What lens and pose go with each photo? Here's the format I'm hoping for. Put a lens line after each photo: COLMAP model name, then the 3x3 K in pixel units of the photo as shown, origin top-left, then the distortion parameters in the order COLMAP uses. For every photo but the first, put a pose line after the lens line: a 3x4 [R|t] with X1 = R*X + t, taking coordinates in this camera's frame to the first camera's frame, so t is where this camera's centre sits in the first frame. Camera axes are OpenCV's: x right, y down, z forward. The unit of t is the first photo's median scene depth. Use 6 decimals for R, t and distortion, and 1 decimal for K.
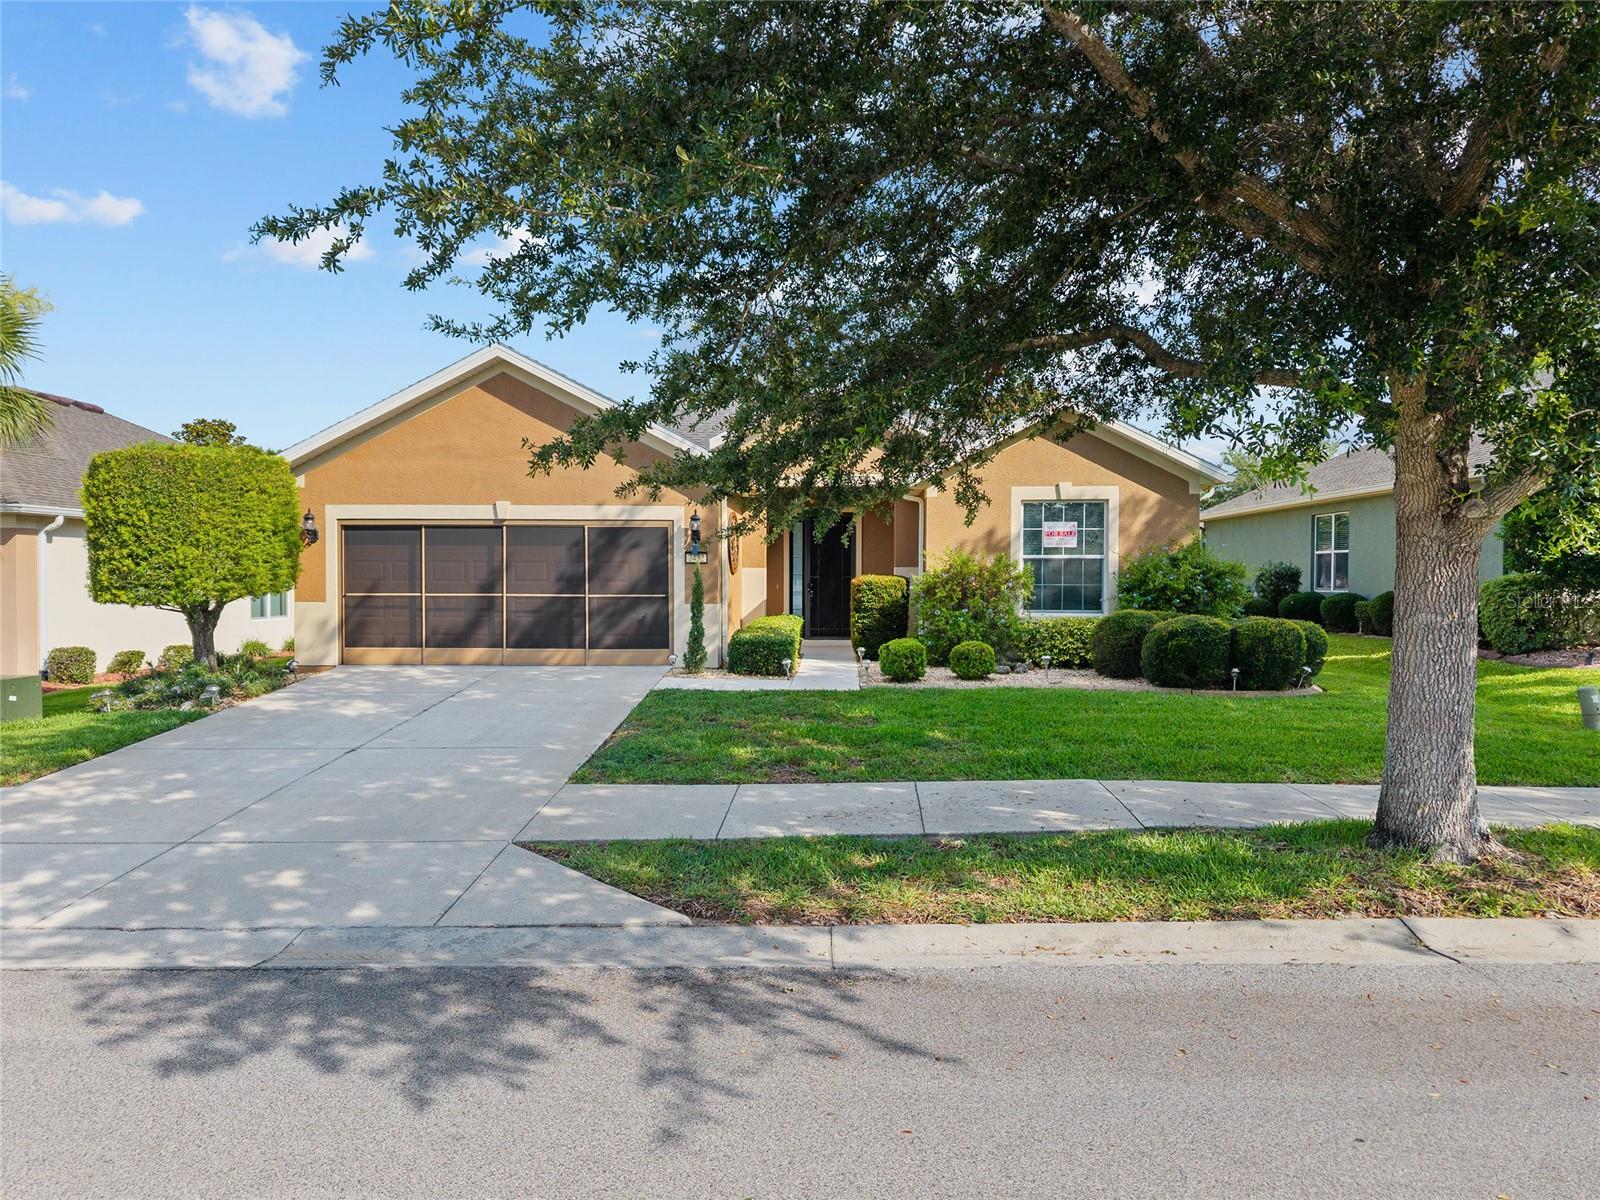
lens RADIAL K [[1085.5, 0, 804.2], [0, 1085.5, 600.3], [0, 0, 1]] dist [-0.000817, -0.003224]
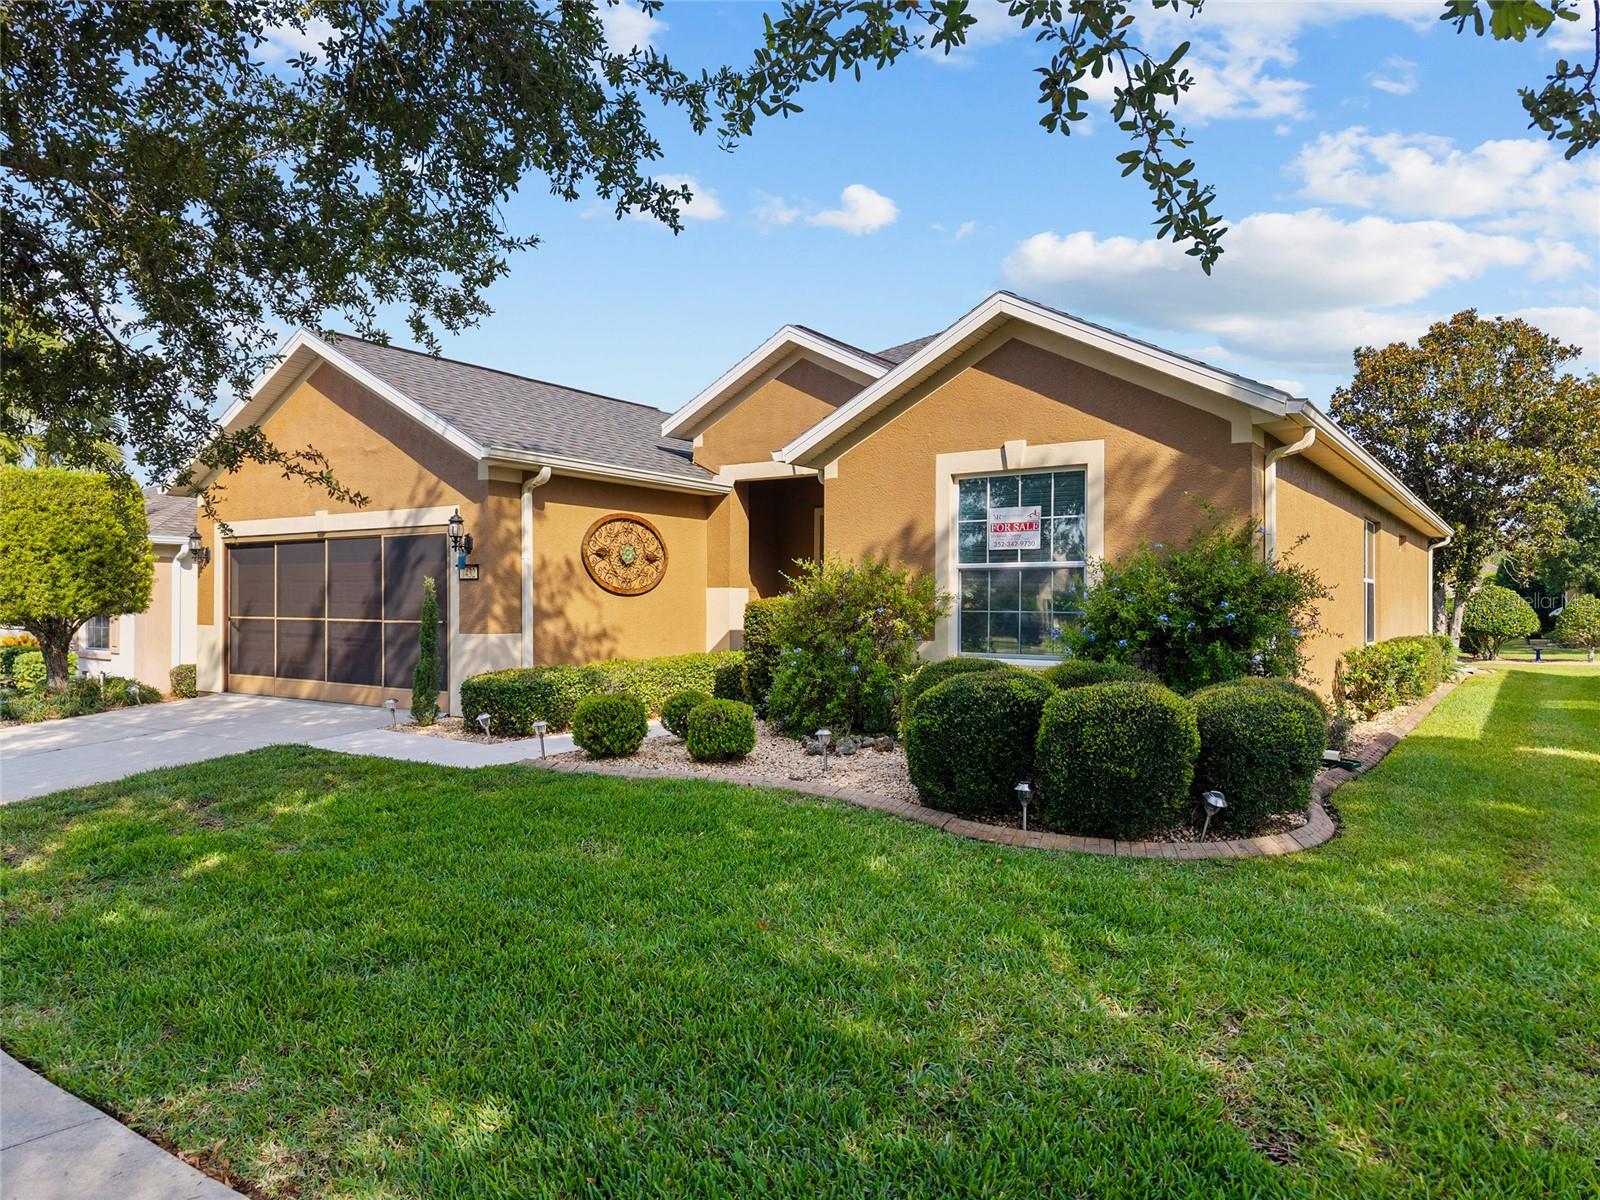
lens RADIAL K [[1085.5, 0, 798.9], [0, 1085.5, 599.2], [0, 0, 1]] dist [-0.000817, -0.003224]
pose [[0.848671, -0.000387, -0.528921, 0.455570], [-0.014587, 0.999602, -0.024136, -0.005438], [0.528720, 0.028199, 0.848328, 0.432137]]
